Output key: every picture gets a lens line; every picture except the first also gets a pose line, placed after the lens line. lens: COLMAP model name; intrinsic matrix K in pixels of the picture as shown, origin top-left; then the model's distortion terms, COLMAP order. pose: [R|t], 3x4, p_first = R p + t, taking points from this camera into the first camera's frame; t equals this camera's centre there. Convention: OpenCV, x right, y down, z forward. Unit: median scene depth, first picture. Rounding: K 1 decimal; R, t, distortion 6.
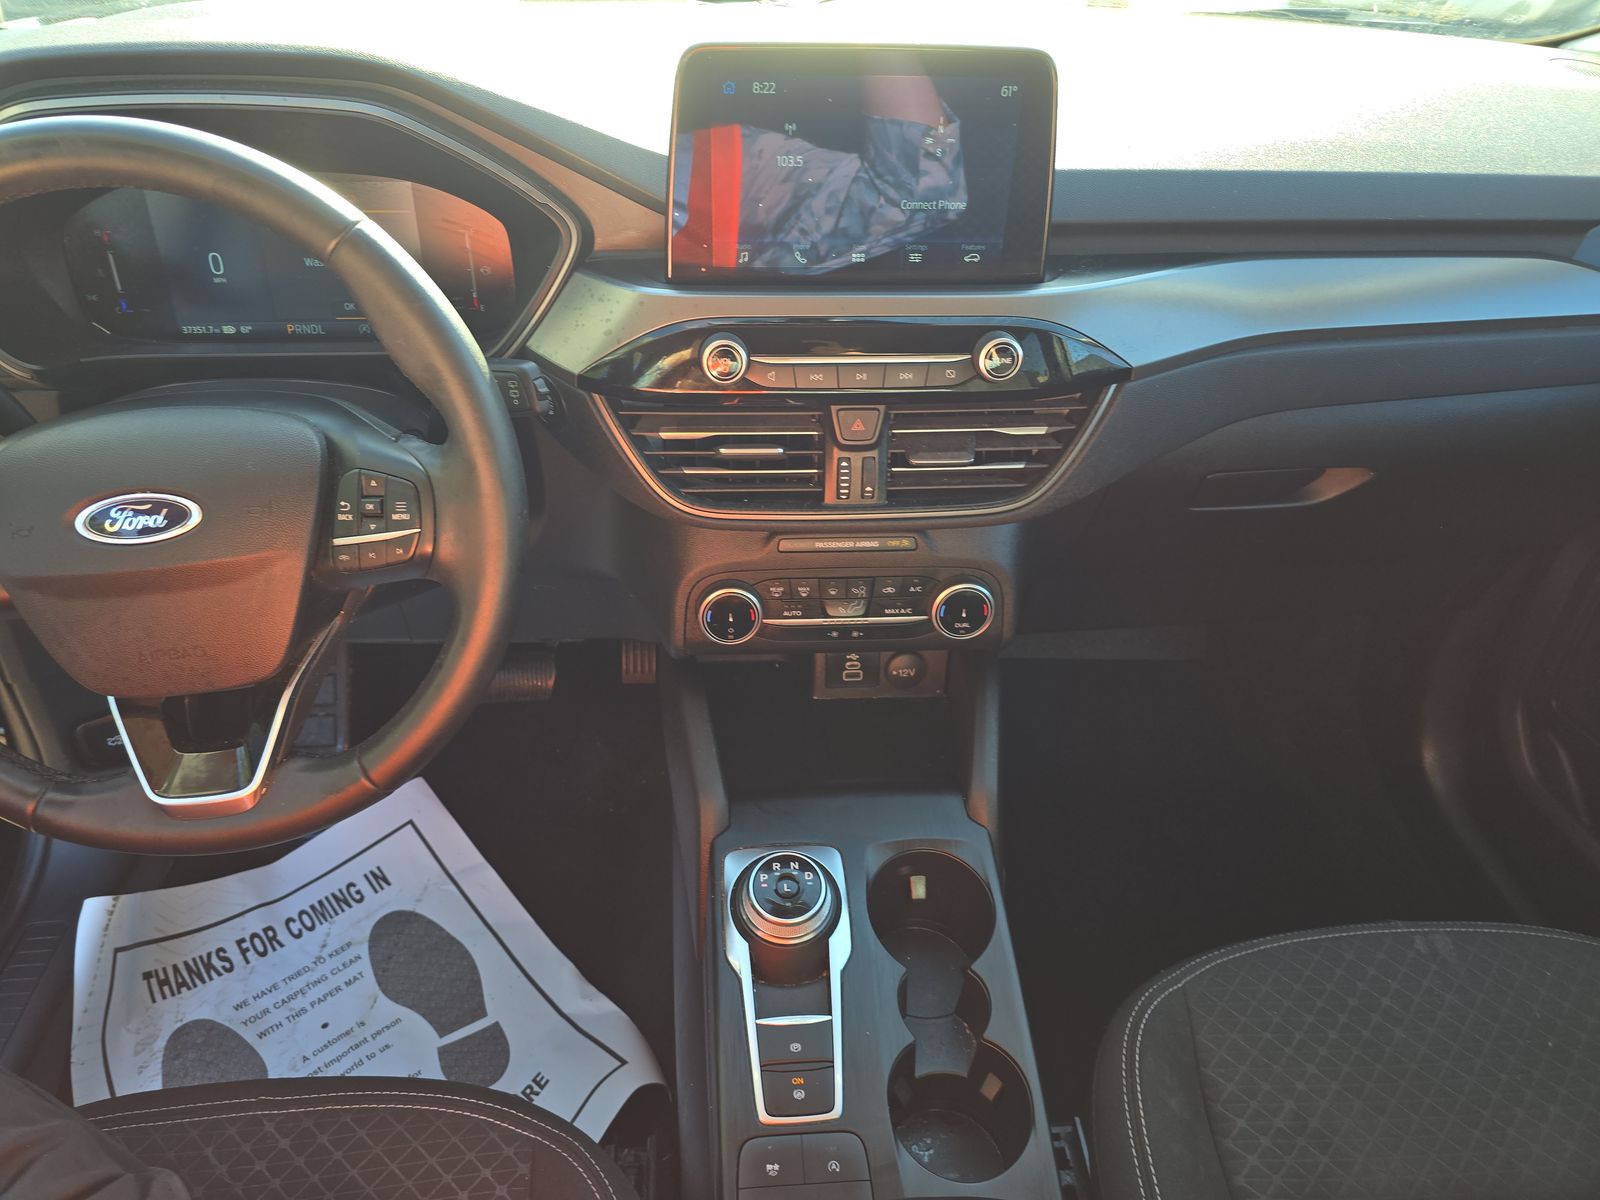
lens RADIAL K [[1047.3, 0, 800.0], [0, 1047.3, 600.0], [0, 0, 1]] dist [0.002097, -0.027661]
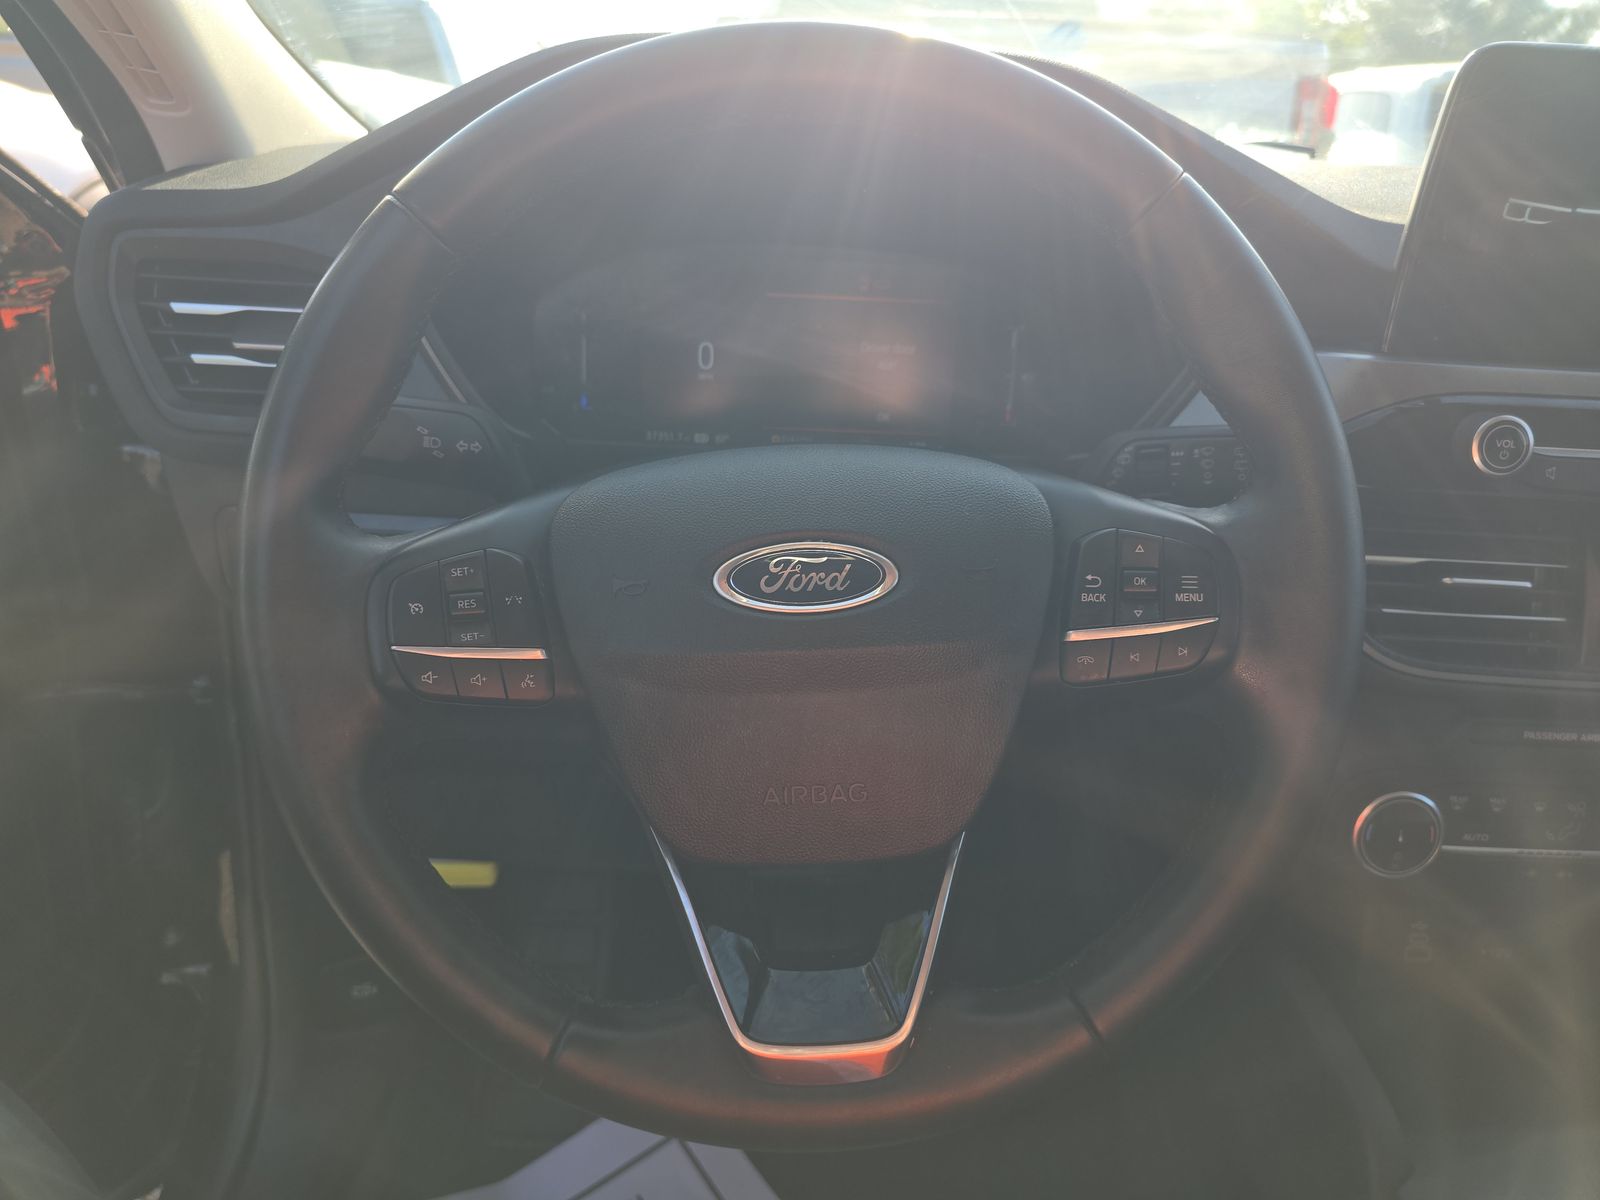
lens RADIAL K [[1066.3, 0, 790.3], [0, 1066.3, 602.9], [0, 0, 1]] dist [0.037549, -0.033954]
pose [[0.996947, 0.033238, -0.070647, -0.552646], [-0.051643, 0.959366, -0.277398, 0.113525], [0.058556, 0.280200, 0.958154, 0.338909]]
